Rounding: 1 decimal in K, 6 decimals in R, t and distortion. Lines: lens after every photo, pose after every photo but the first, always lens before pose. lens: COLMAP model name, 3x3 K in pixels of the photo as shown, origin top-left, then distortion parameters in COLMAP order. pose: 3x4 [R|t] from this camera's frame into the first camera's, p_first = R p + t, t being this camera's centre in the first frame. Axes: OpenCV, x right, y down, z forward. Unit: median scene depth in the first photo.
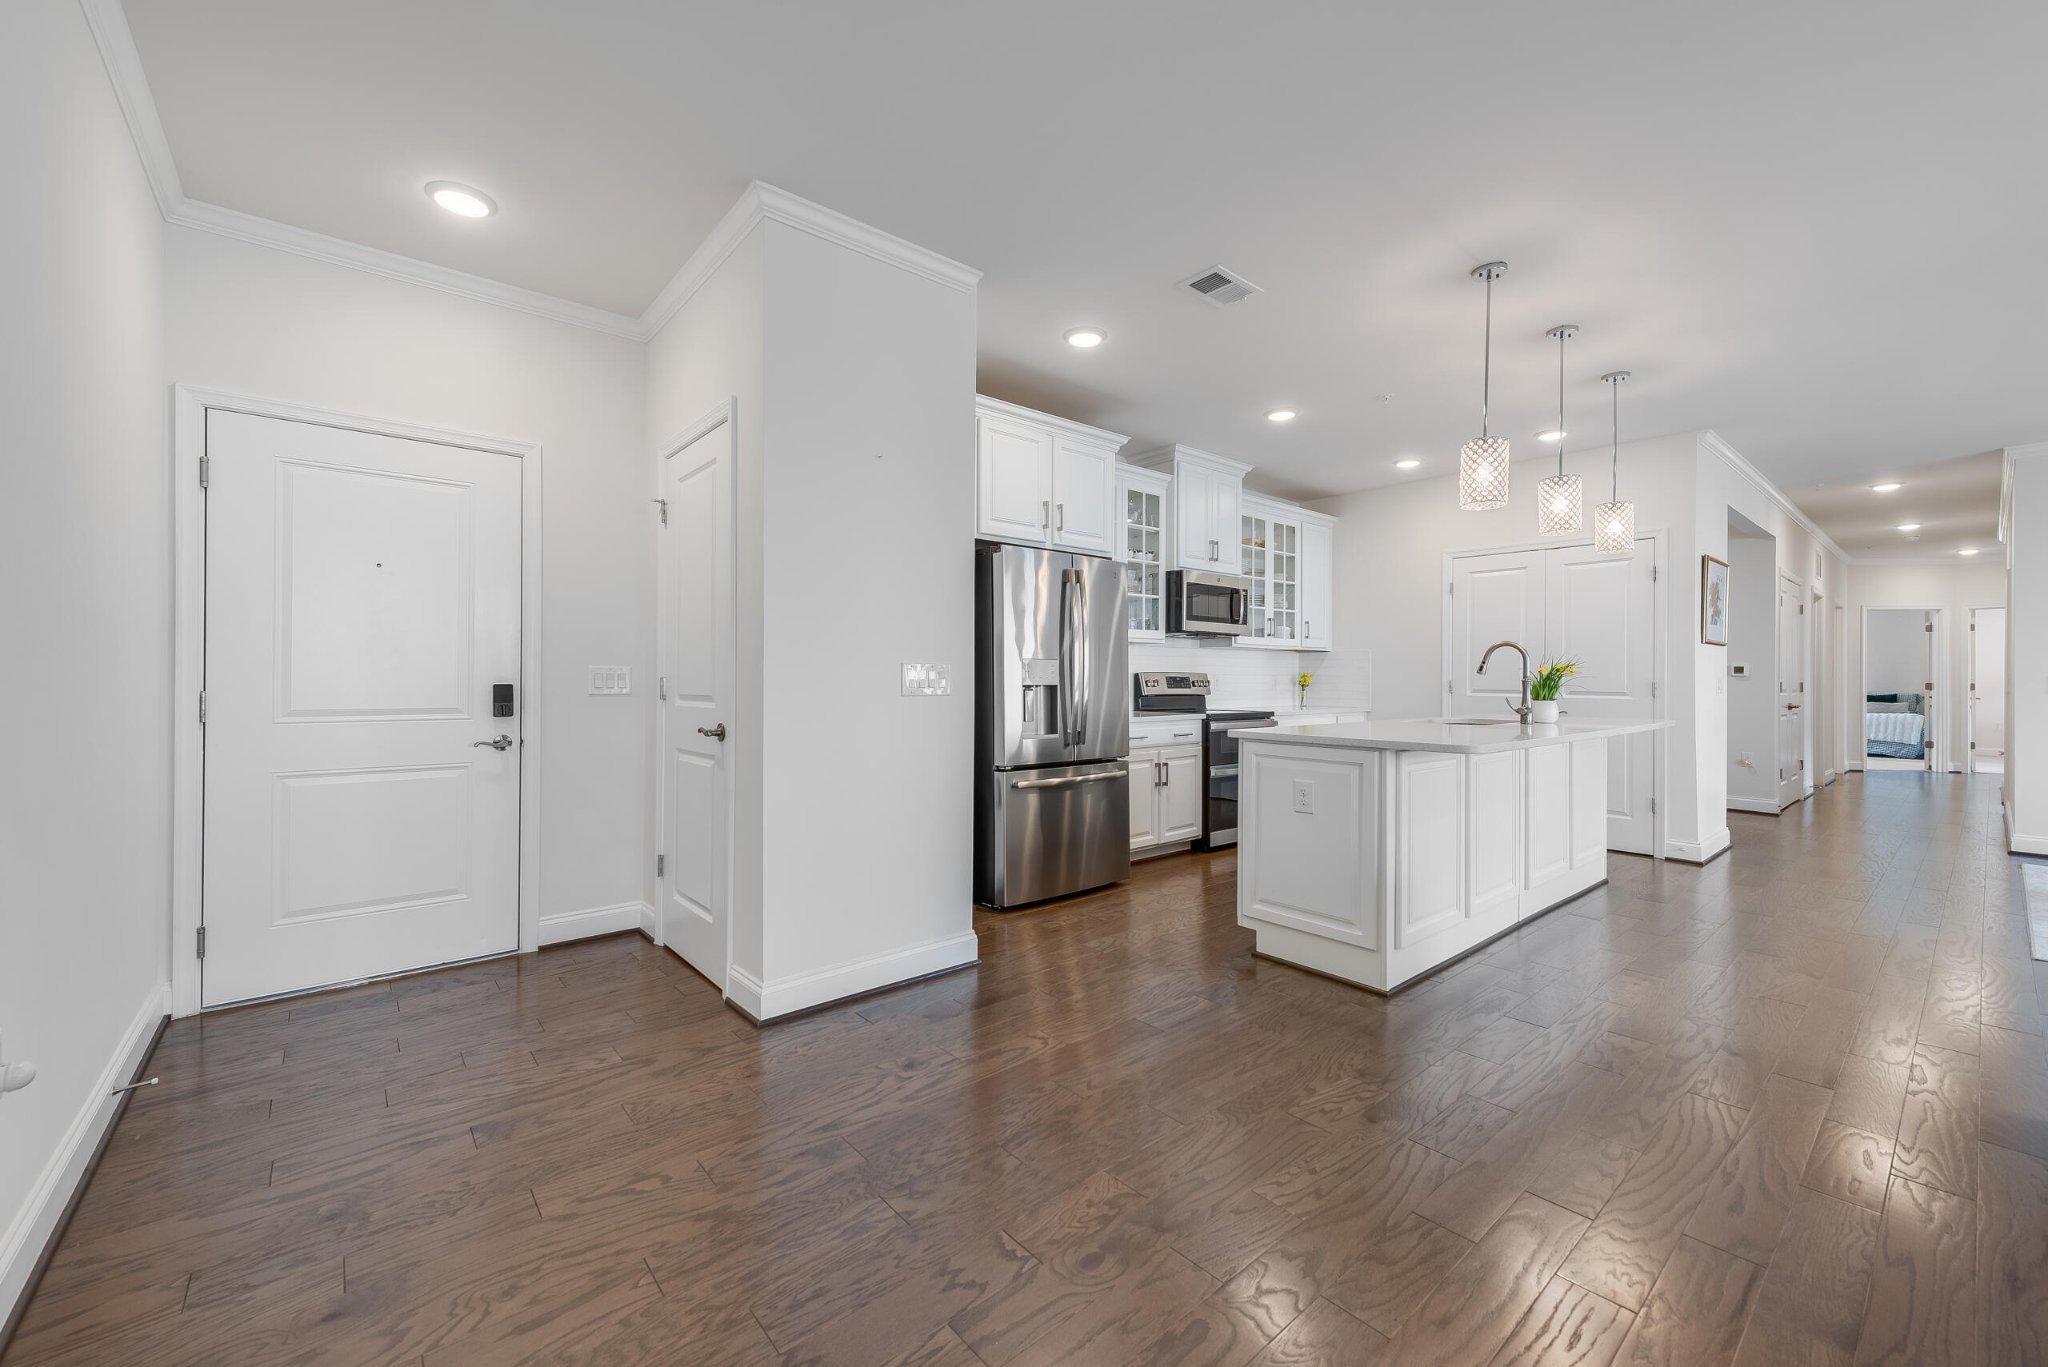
lens RADIAL K [[800.1, 0, 1023.6], [0, 800.1, 675.2], [0, 0, 1]] dist [0.015495, -0.004545]
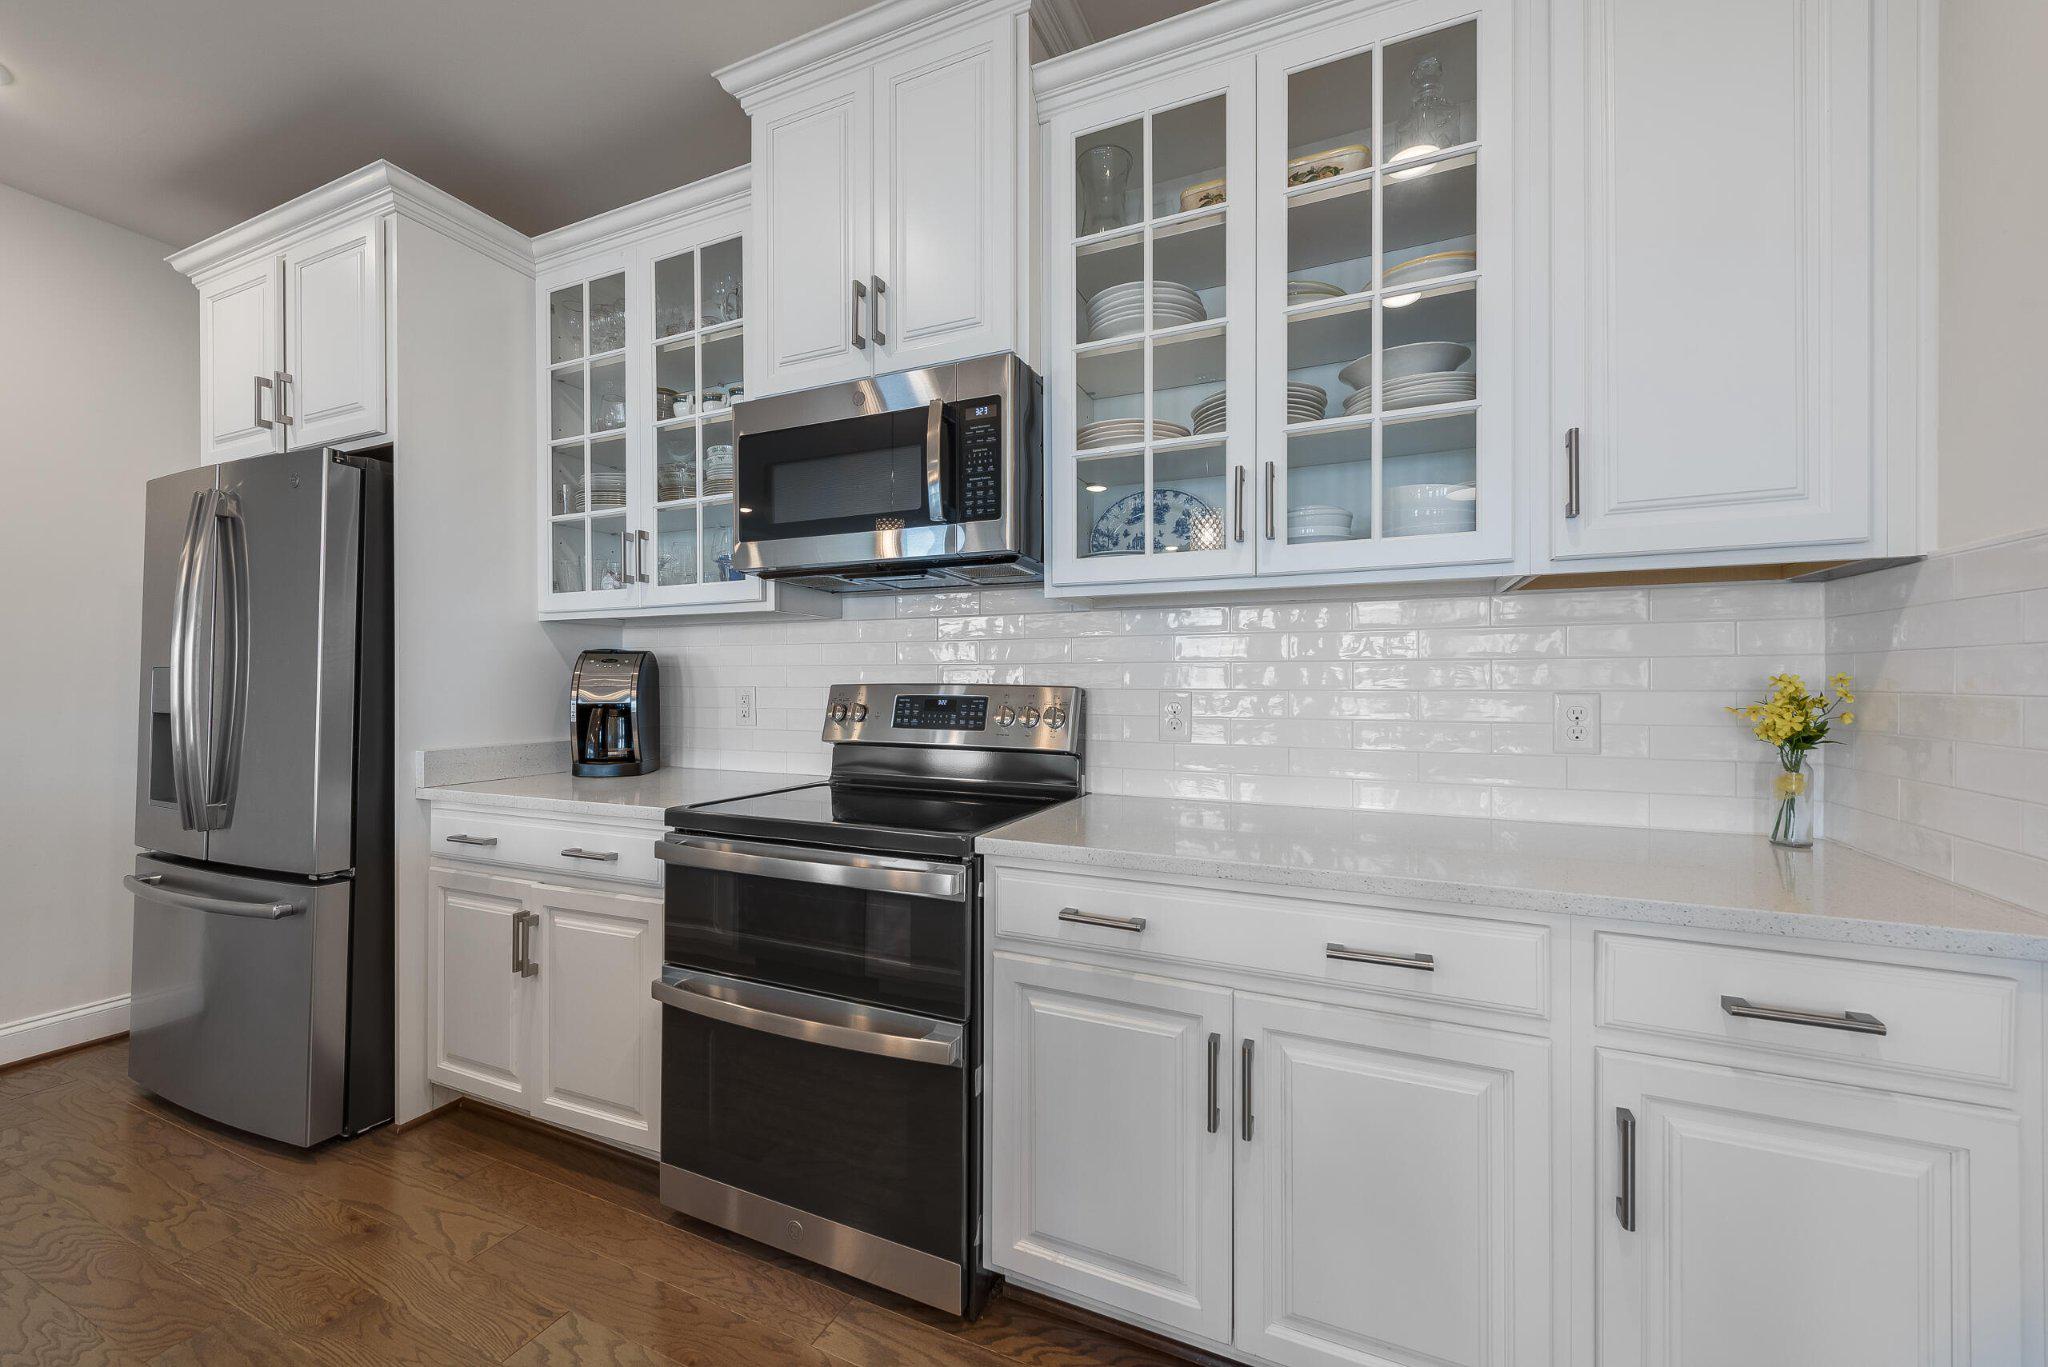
lens RADIAL K [[799.8, 0, 1019.2], [0, 799.8, 681.5], [0, 0, 1]] dist [0.007044, -0.000188]
pose [[0.431150, -0.004280, -0.902270, 0.522852], [0.004741, 0.999986, -0.002478, -0.004059], [0.902268, -0.003209, 0.431164, 0.857139]]
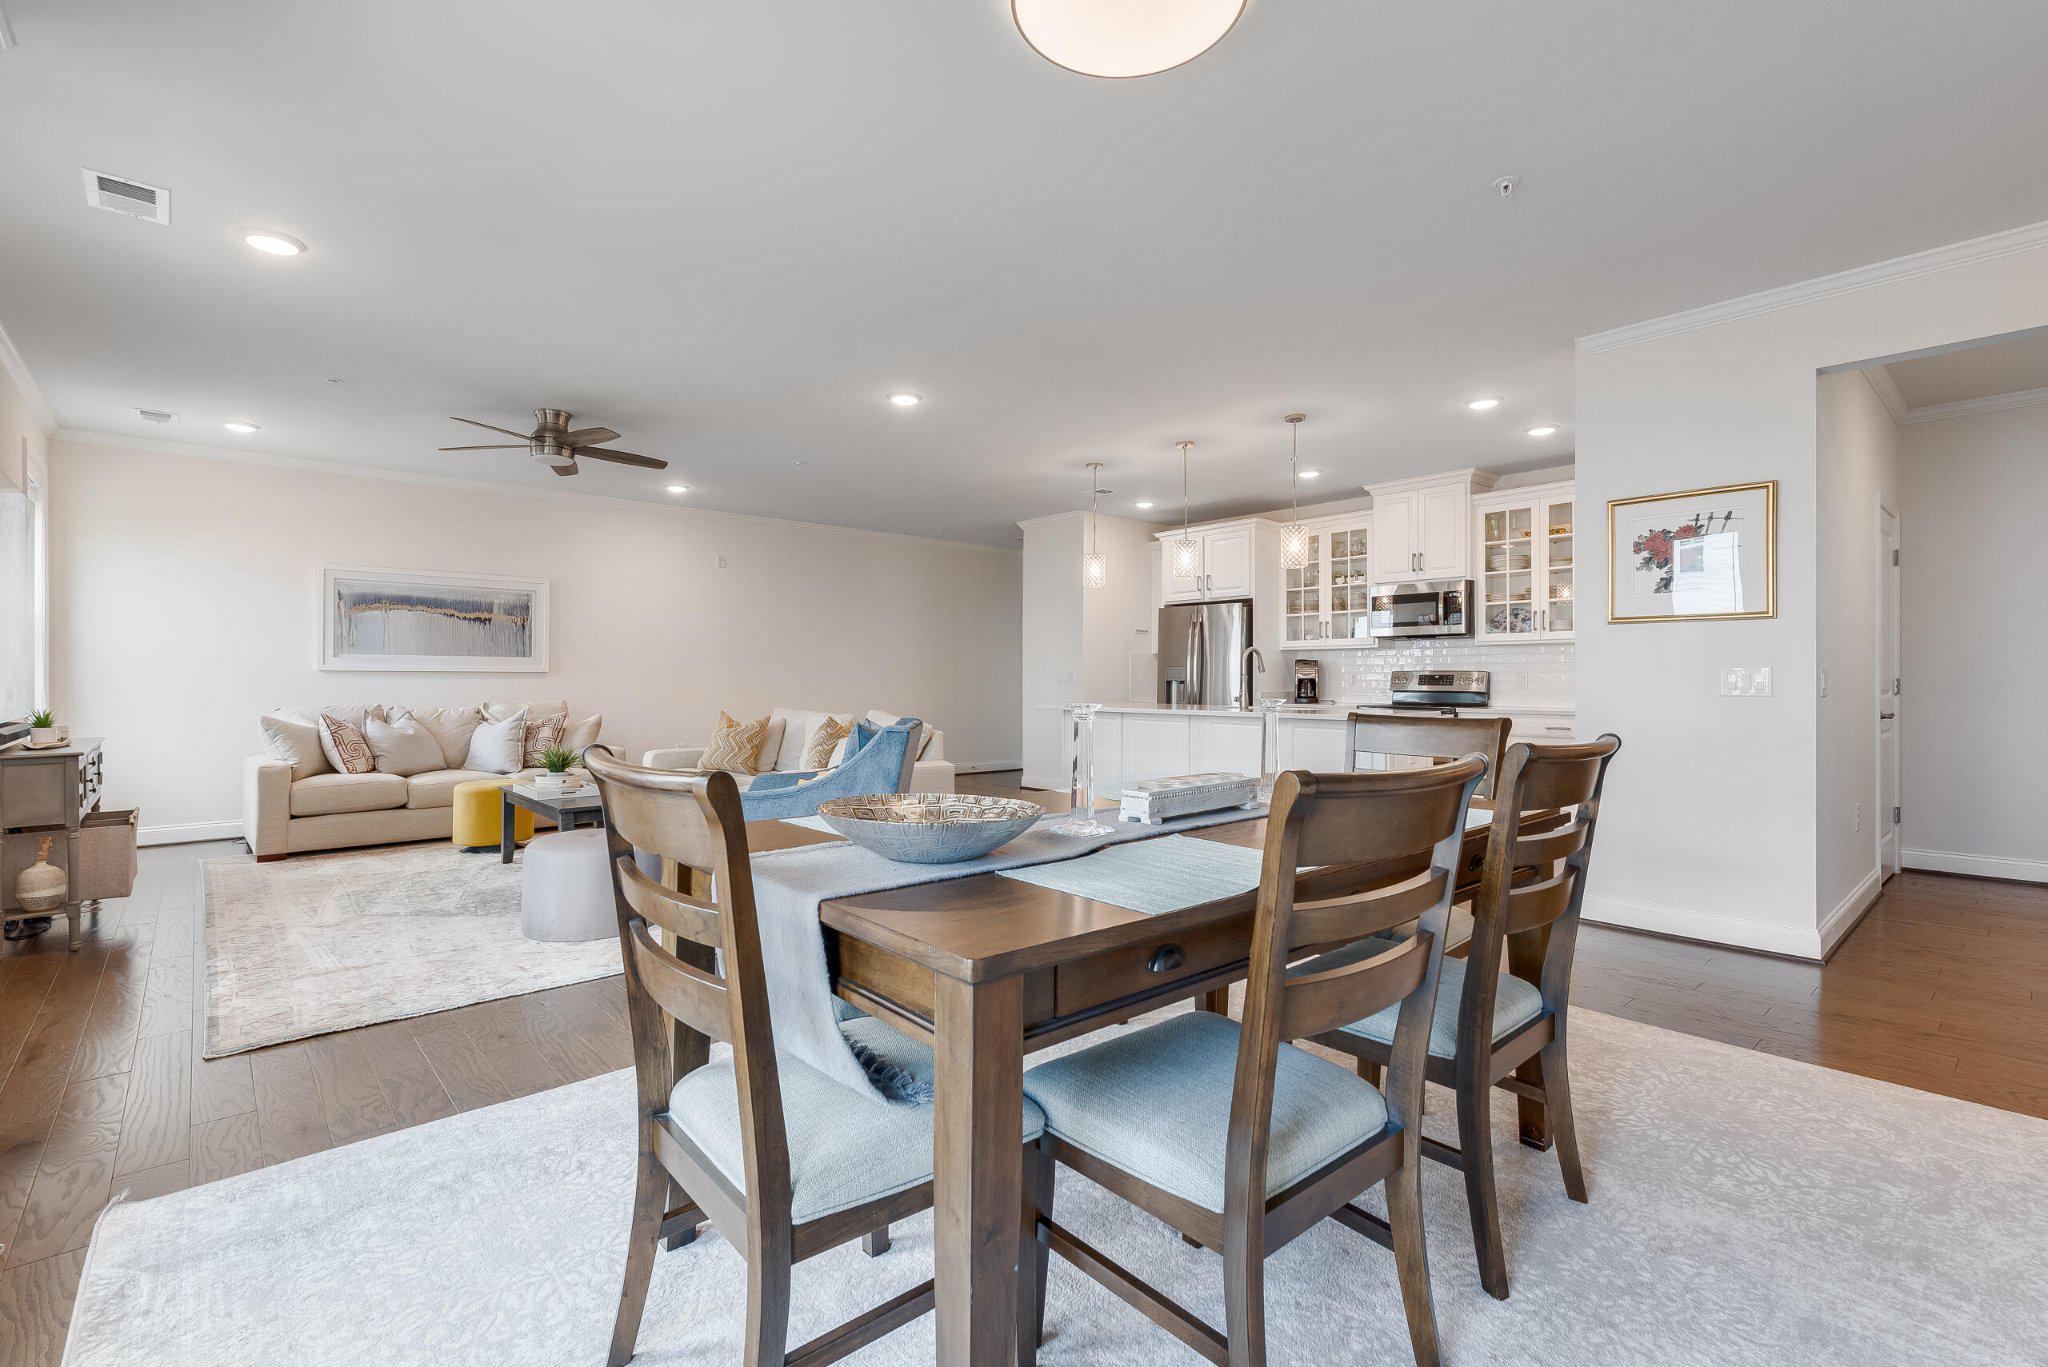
lens RADIAL K [[913.2, 0, 1016.3], [0, 913.2, 672.5], [0, 0, 1]] dist [0.018339, -0.005445]
pose [[0.024397, -0.010085, -0.999651, 1.405959], [0.004112, 0.999942, -0.009988, 0.008480], [0.999694, -0.003867, 0.024437, 0.384085]]
